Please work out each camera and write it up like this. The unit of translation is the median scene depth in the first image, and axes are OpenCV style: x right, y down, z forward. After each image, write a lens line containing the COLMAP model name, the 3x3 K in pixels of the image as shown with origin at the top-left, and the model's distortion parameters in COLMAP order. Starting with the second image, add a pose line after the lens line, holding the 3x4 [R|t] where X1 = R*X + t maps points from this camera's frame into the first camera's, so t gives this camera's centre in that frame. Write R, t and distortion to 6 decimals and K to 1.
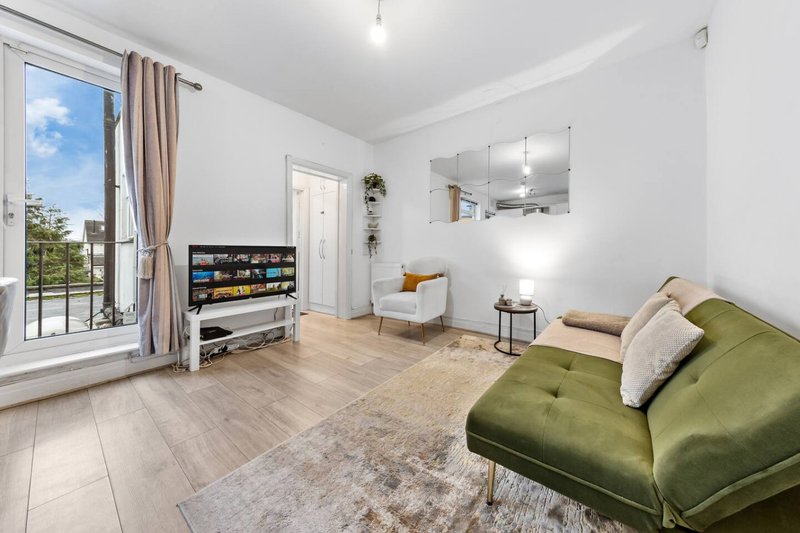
lens RADIAL K [[268.0, 0, 423.9], [0, 268.0, 253.9], [0, 0, 1]] dist [0.001015, 0.000026]
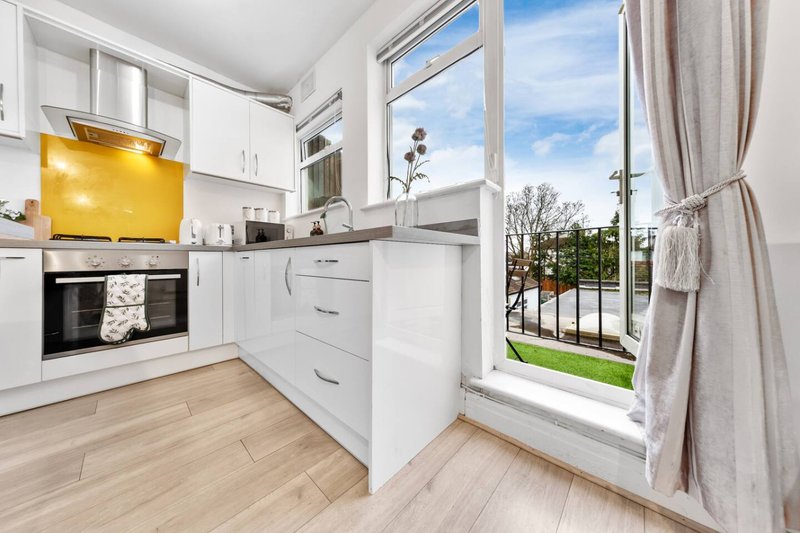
lens RADIAL K [[260.7, 0, 391.1], [0, 260.7, 259.1], [0, 0, 1]] dist [0.006885, 0.000045]
pose [[-0.094019, 0.007738, -0.995540, -0.590315], [0.001077, 0.999970, 0.007671, 0.057571], [0.995570, -0.000351, -0.094024, 0.597681]]
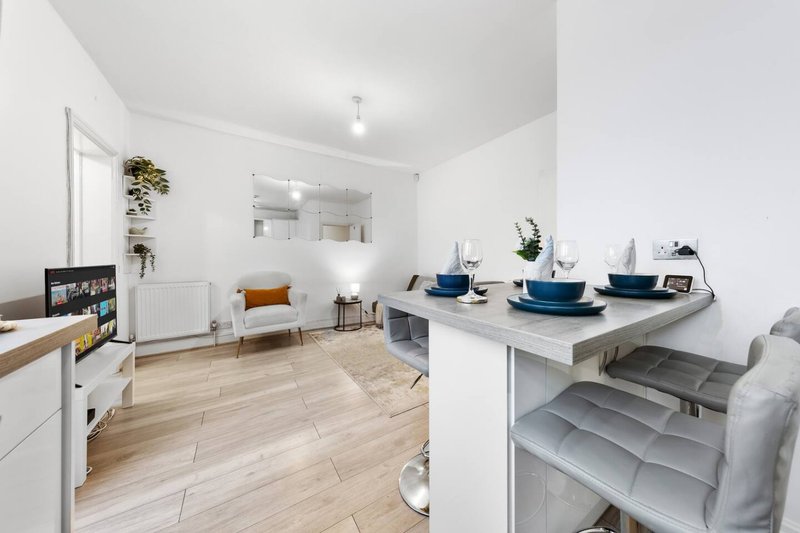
lens RADIAL K [[285.9, 0, 438.3], [0, 285.9, 260.2], [0, 0, 1]] dist [-0.000359, -0.000034]
pose [[0.276318, -0.008160, 0.961032, -1.152010], [0.005112, 0.999962, 0.007021, -0.049041], [-0.961053, 0.002973, 0.276349, 0.074347]]
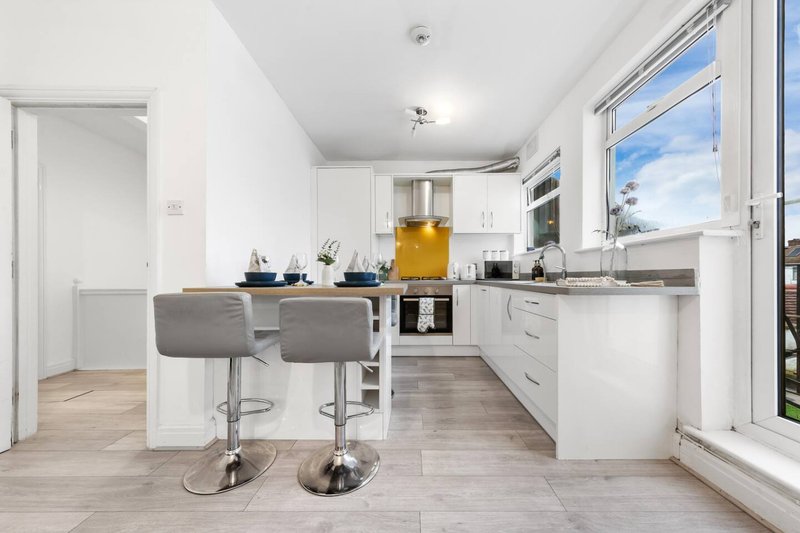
lens RADIAL K [[255.5, 0, 402.5], [0, 255.5, 277.5], [0, 0, 1]] dist [0.001587, 0.000033]
pose [[-0.793596, 0.010171, -0.608360, -0.338359], [0.005507, 0.999939, 0.009534, -0.012589], [0.608420, 0.004216, -0.793604, 0.779866]]
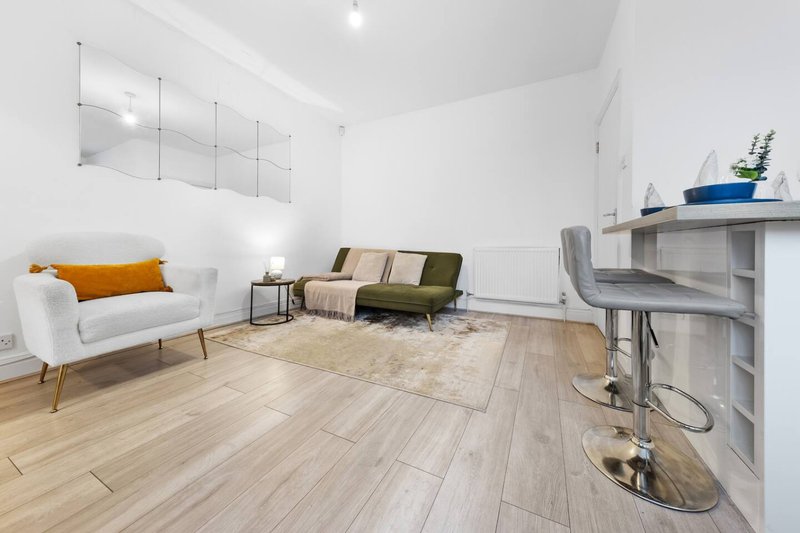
lens RADIAL K [[275.7, 0, 433.8], [0, 275.7, 246.3], [0, 0, 1]] dist [0.001475, -0.000168]
pose [[-0.248808, 0.000583, 0.968553, -0.936315], [0.005637, 0.999984, 0.000846, 0.061111], [-0.968536, 0.005671, -0.248808, 0.681136]]
